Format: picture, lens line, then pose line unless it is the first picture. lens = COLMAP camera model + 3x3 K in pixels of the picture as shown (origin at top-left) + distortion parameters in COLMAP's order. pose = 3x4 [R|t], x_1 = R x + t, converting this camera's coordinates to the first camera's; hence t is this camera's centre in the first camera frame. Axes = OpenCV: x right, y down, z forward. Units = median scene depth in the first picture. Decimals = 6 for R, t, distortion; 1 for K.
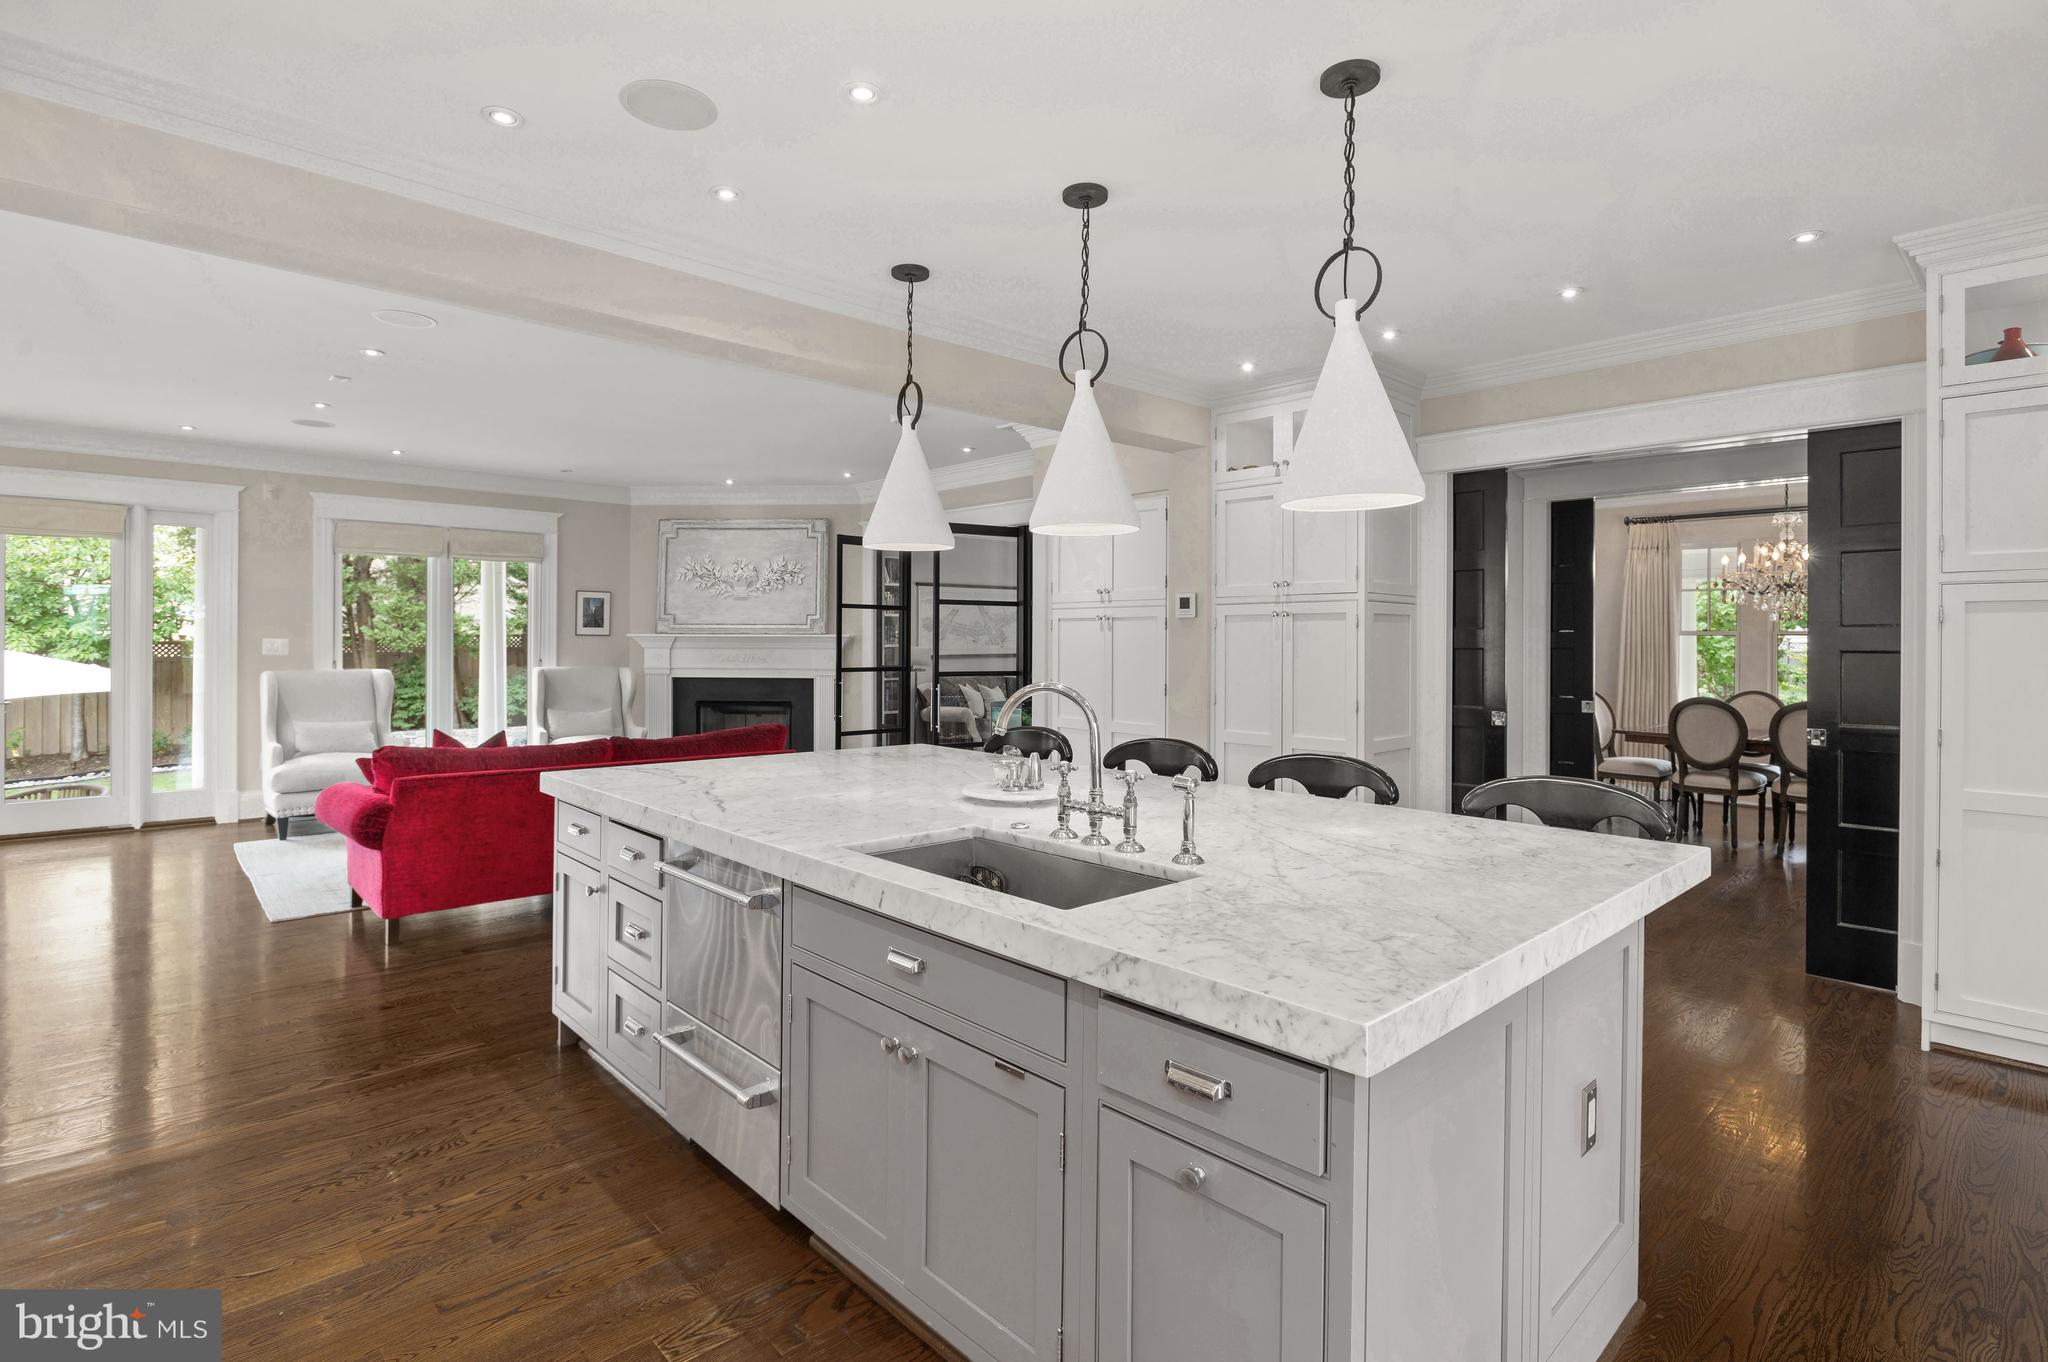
lens RADIAL K [[1002.5, 0, 1023.7], [0, 1002.5, 638.4], [0, 0, 1]] dist [-0.004042, -0.001762]
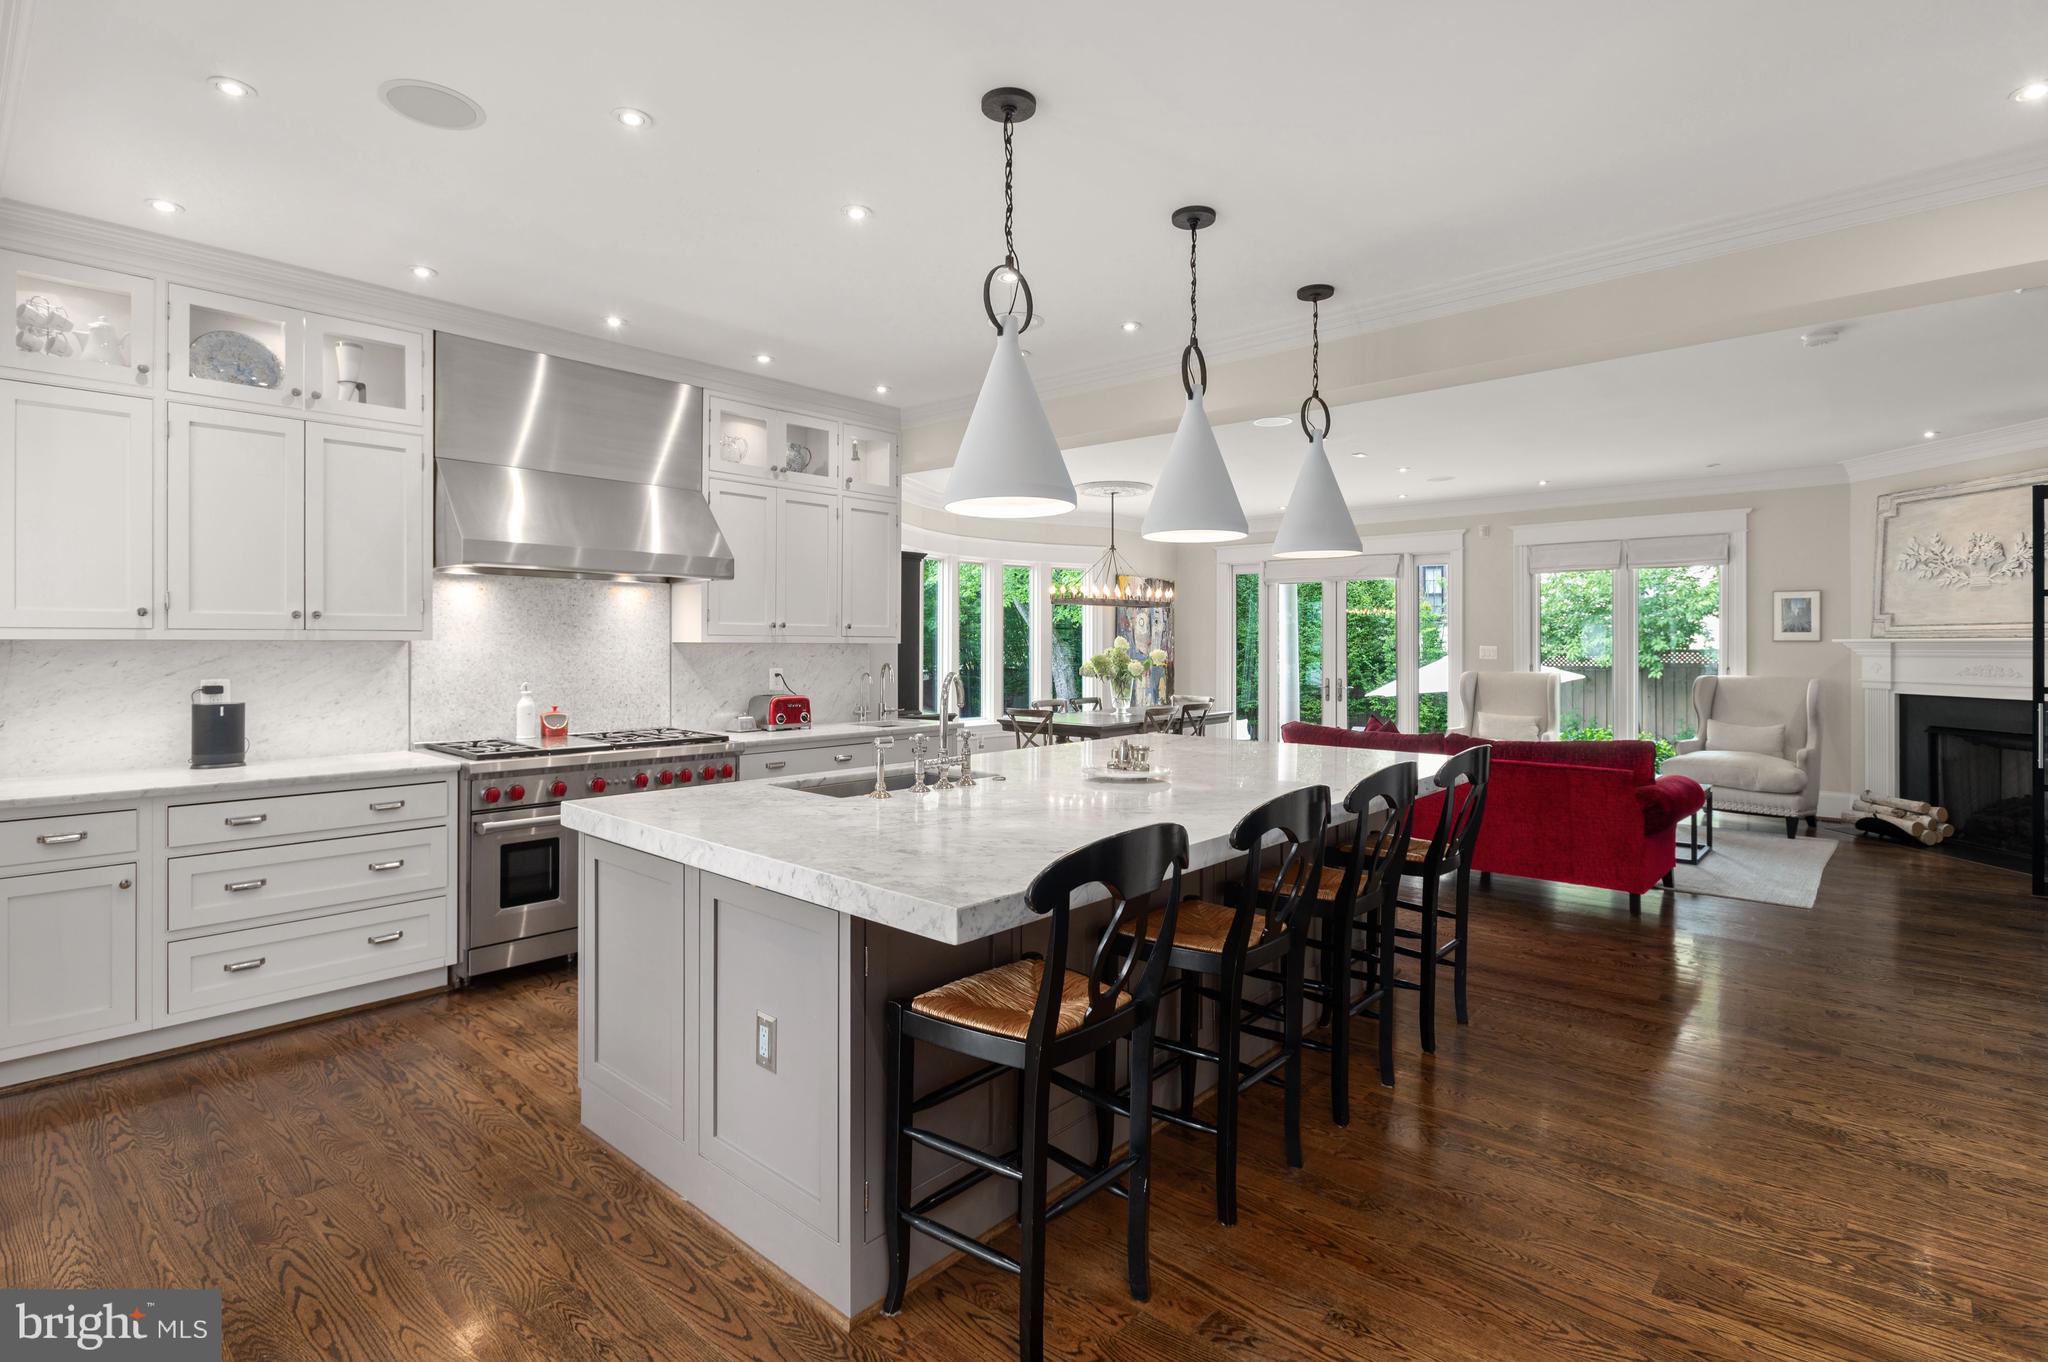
lens RADIAL K [[1002.5, 0, 1023.7], [0, 1002.5, 638.4], [0, 0, 1]] dist [-0.004042, -0.001762]
pose [[0.089123, -0.012682, -0.995940, 0.373343], [0.001294, 0.999920, -0.012617, 0.004547], [0.996020, -0.000164, 0.089132, 0.249110]]
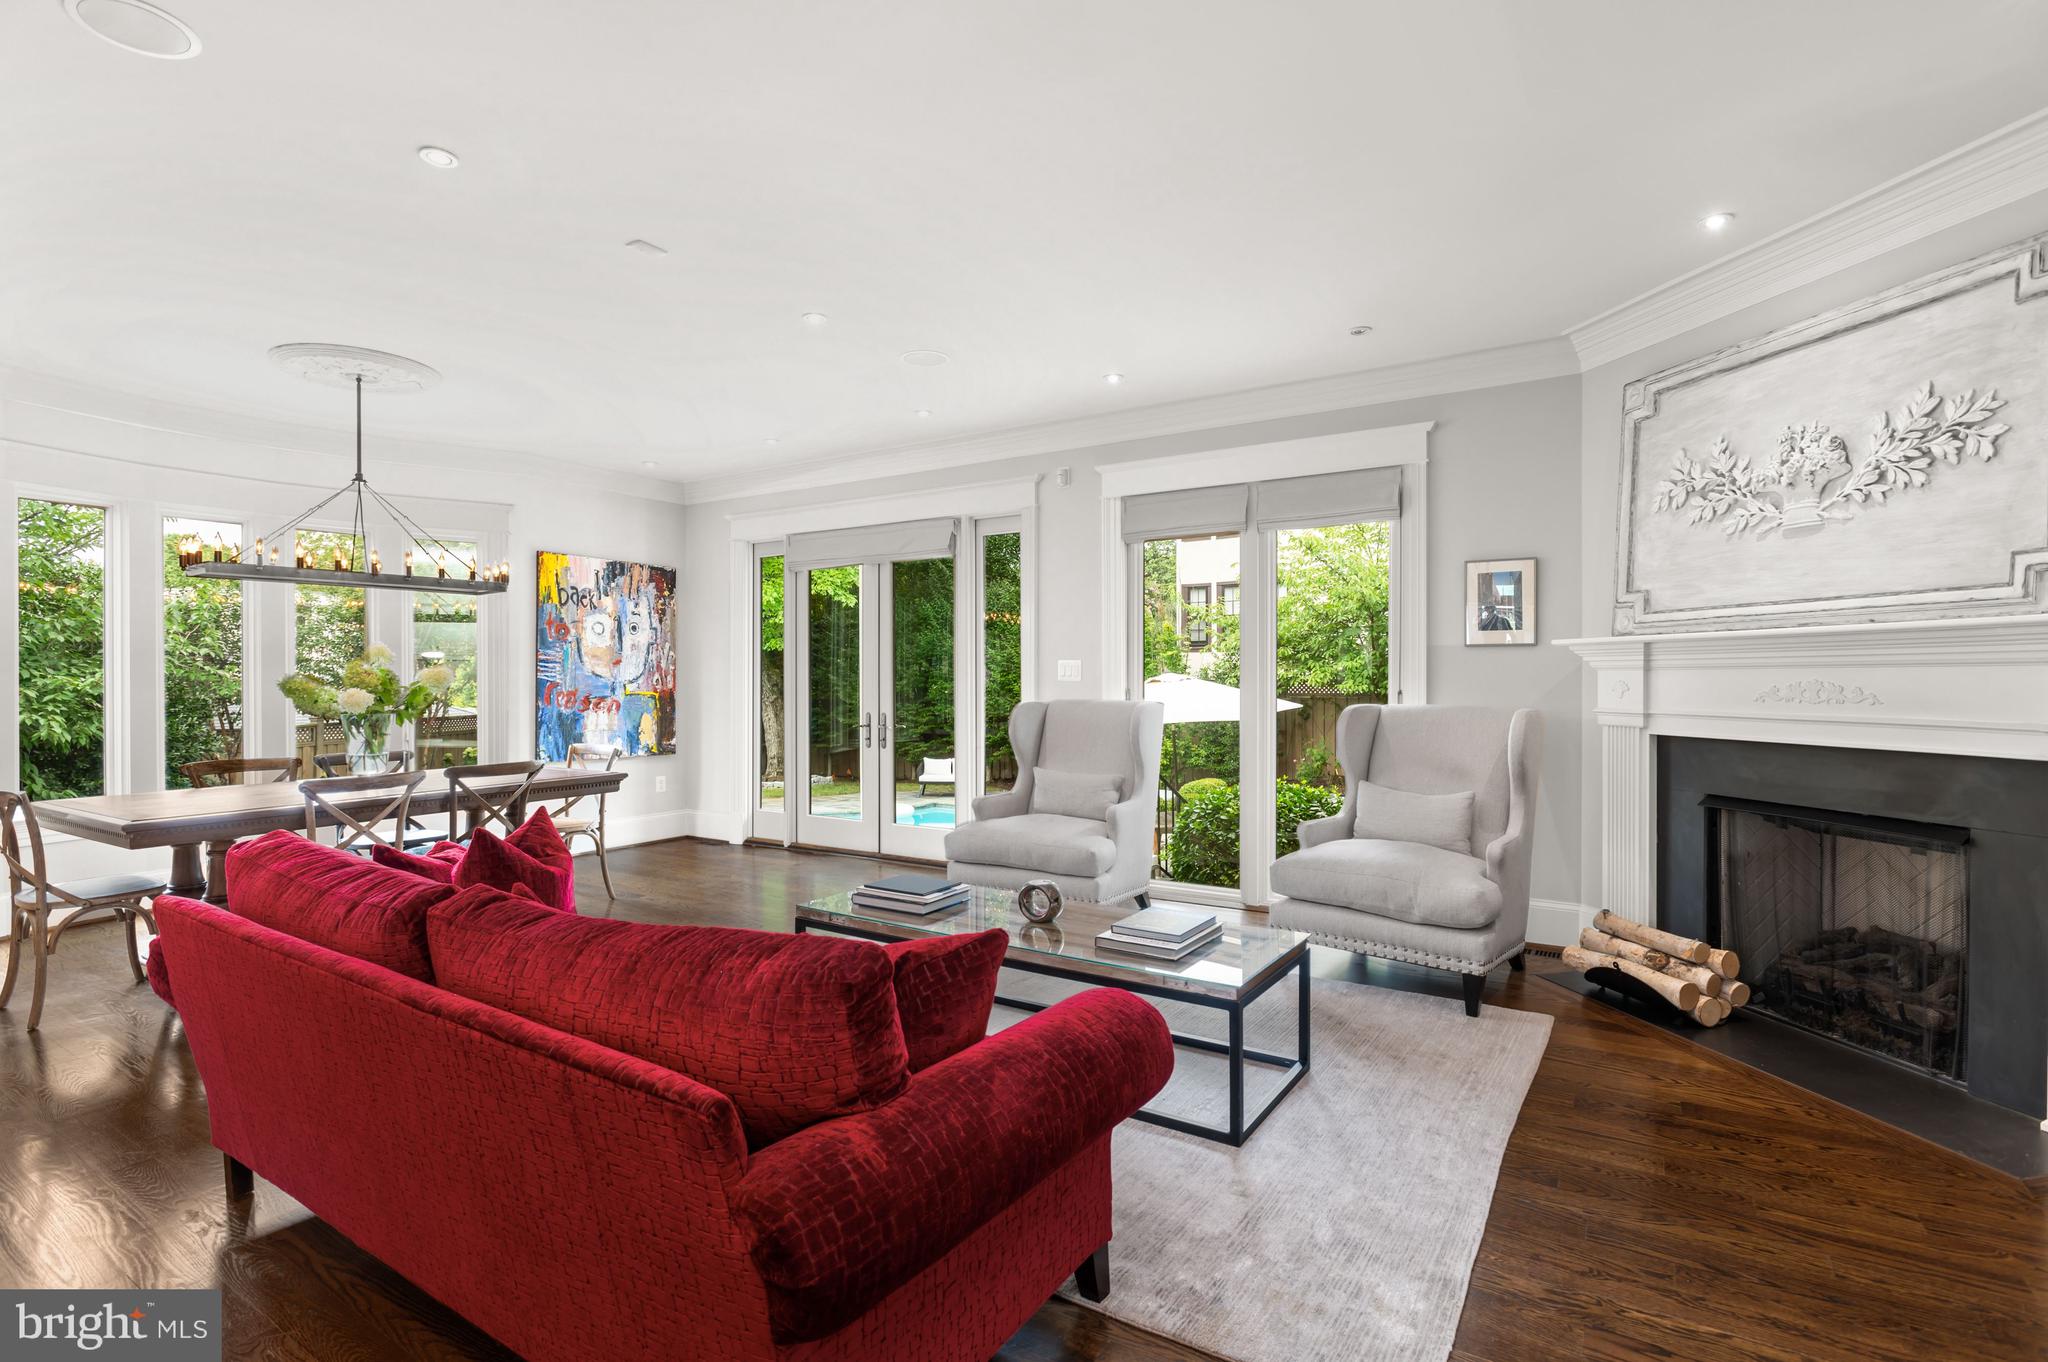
lens RADIAL K [[989.2, 0, 1024.0], [0, 989.2, 681.0], [0, 0, 1]] dist [-0.002303, 0.000218]
pose [[0.244566, -0.003490, -0.969626, 0.001902], [0.005703, 0.999981, -0.002160, 0.014691], [0.969616, -0.005002, 0.244581, 0.632714]]
